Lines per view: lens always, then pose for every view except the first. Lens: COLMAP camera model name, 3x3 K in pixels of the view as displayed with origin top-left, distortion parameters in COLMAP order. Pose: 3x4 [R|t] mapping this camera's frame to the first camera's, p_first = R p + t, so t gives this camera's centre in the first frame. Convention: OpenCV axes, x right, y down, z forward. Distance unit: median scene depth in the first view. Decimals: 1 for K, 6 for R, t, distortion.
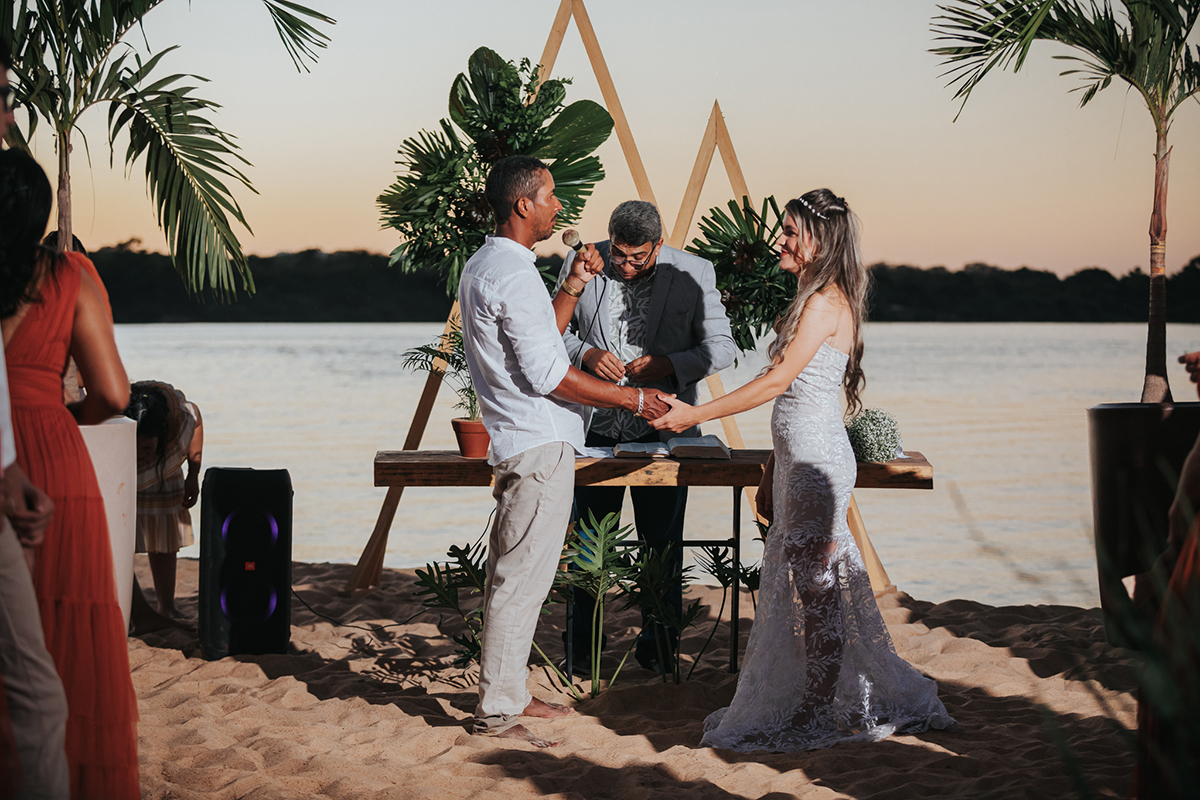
lens RADIAL K [[2667.9, 0, 600.0], [0, 2667.9, 400.0], [0, 0, 1]] dist [-0.263701, 0.101608]
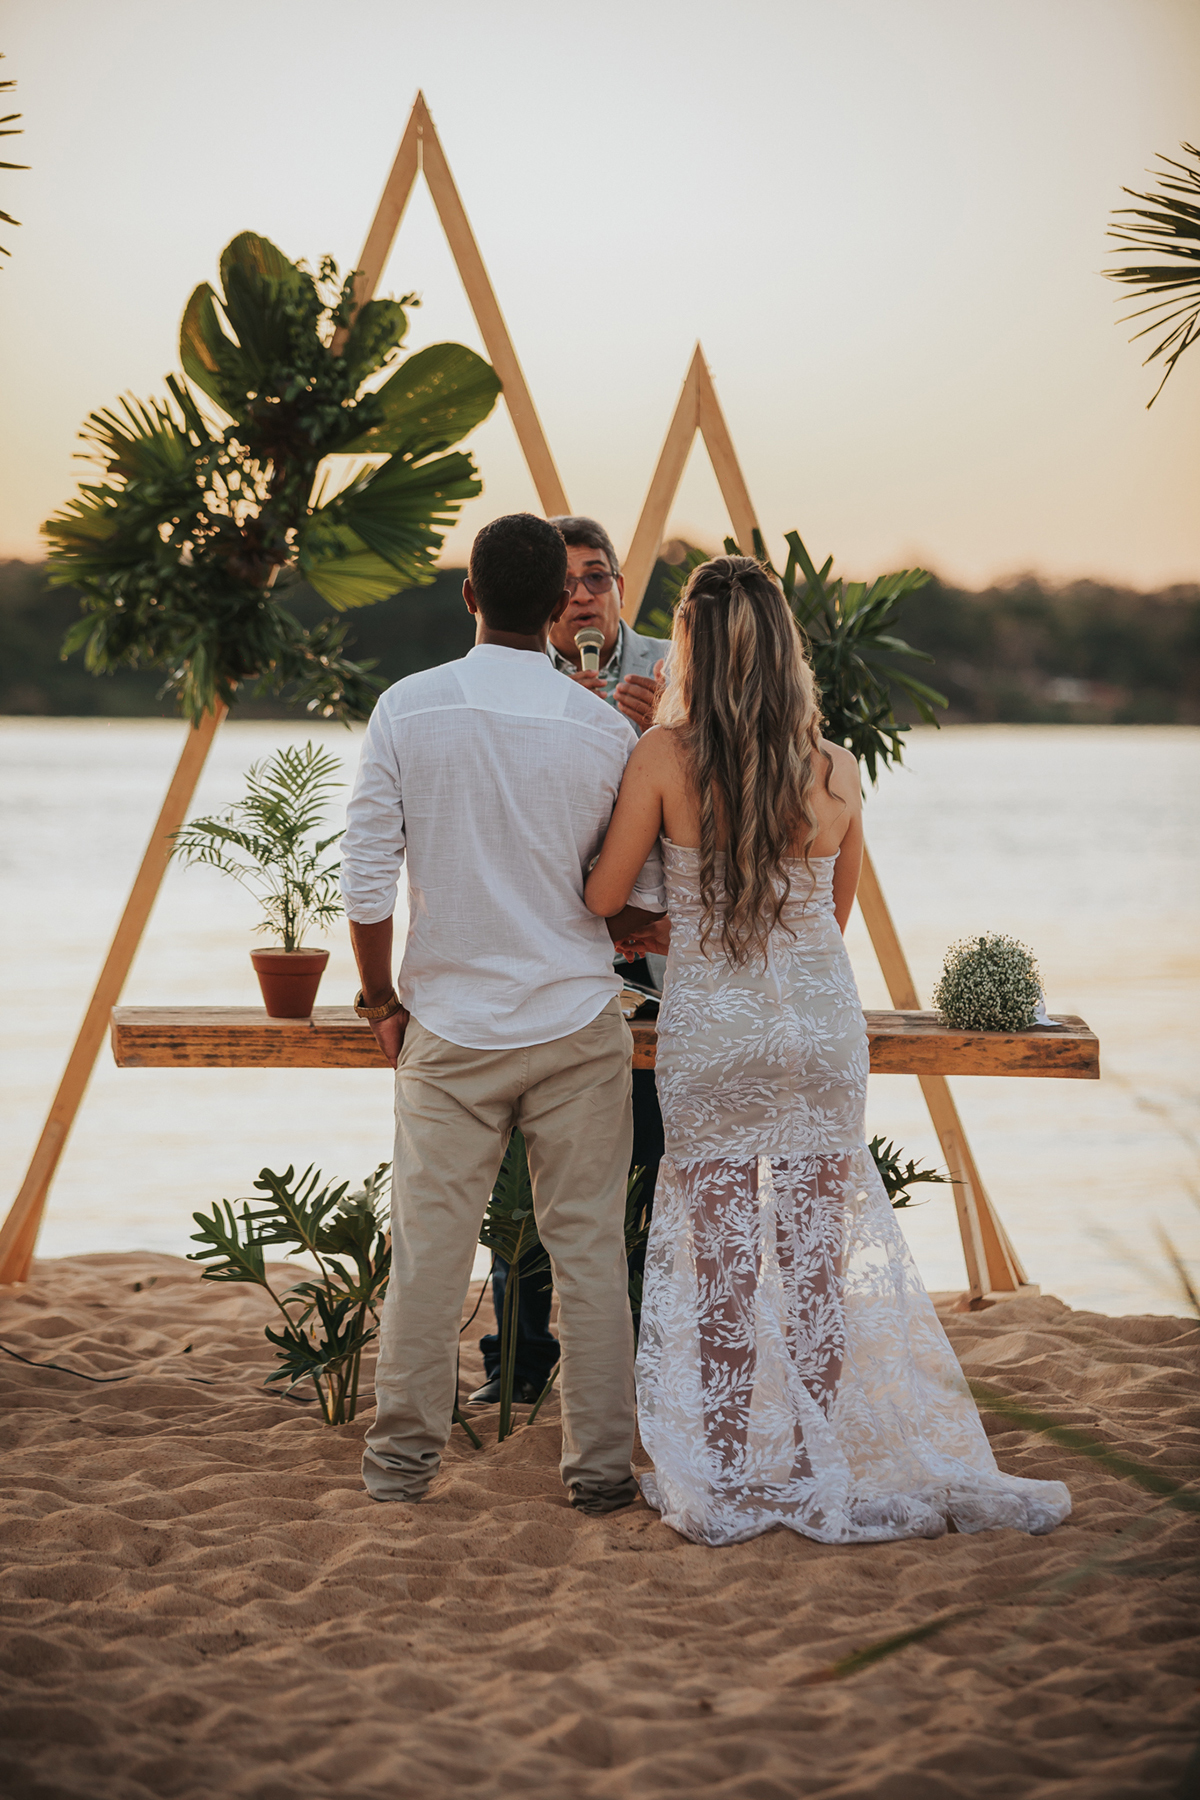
lens RADIAL K [[7388.3, 0, 600.0], [0, 7388.3, 900.0], [0, 0, 1]] dist [0.166742, 0.219235]
pose [[0.998815, 0.007464, 0.048092, -0.050655], [-0.007222, 0.999960, -0.005205, 0.003709], [-0.048129, 0.004851, 0.998829, -0.504678]]
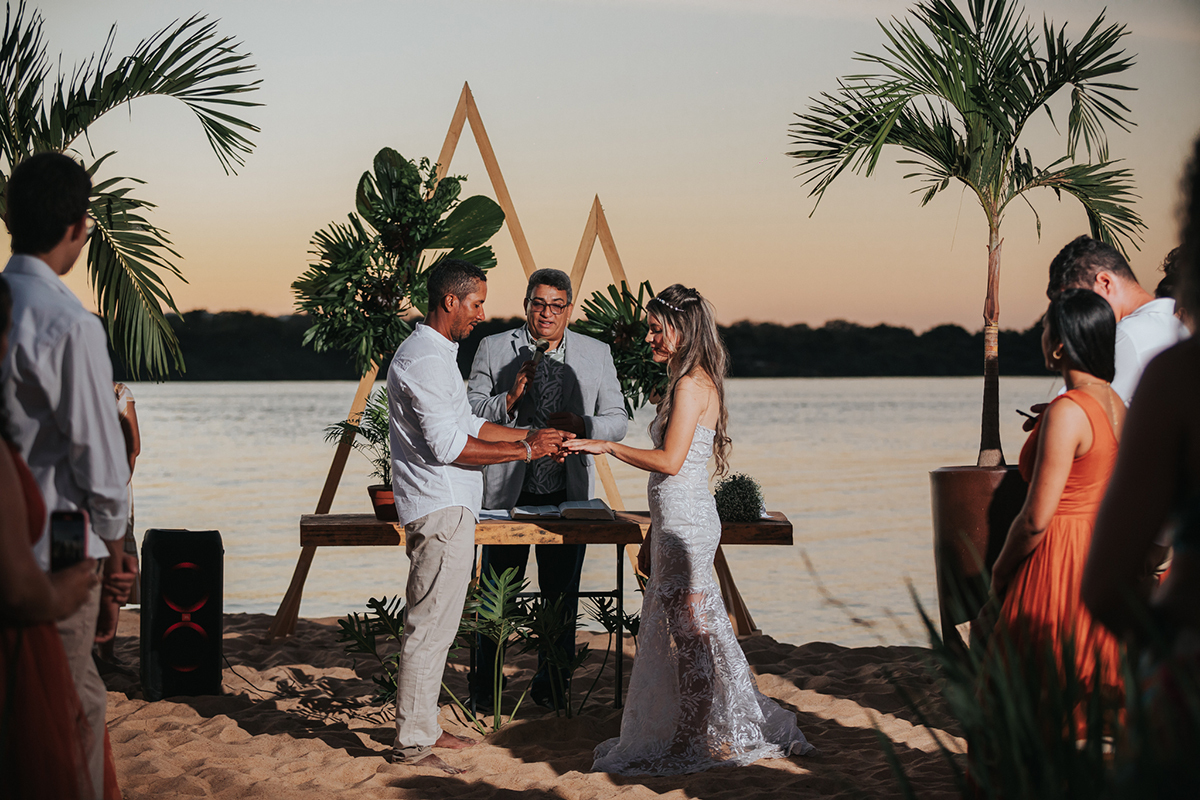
lens RADIAL K [[2577.8, 0, 600.0], [0, 2577.8, 400.0], [0, 0, 1]] dist [-0.311277, -0.080208]
pose [[0.998796, -0.005928, 0.048706, -0.009028], [0.006931, 0.999767, -0.020454, -0.005721], [-0.048573, 0.020767, 0.998604, -0.084148]]
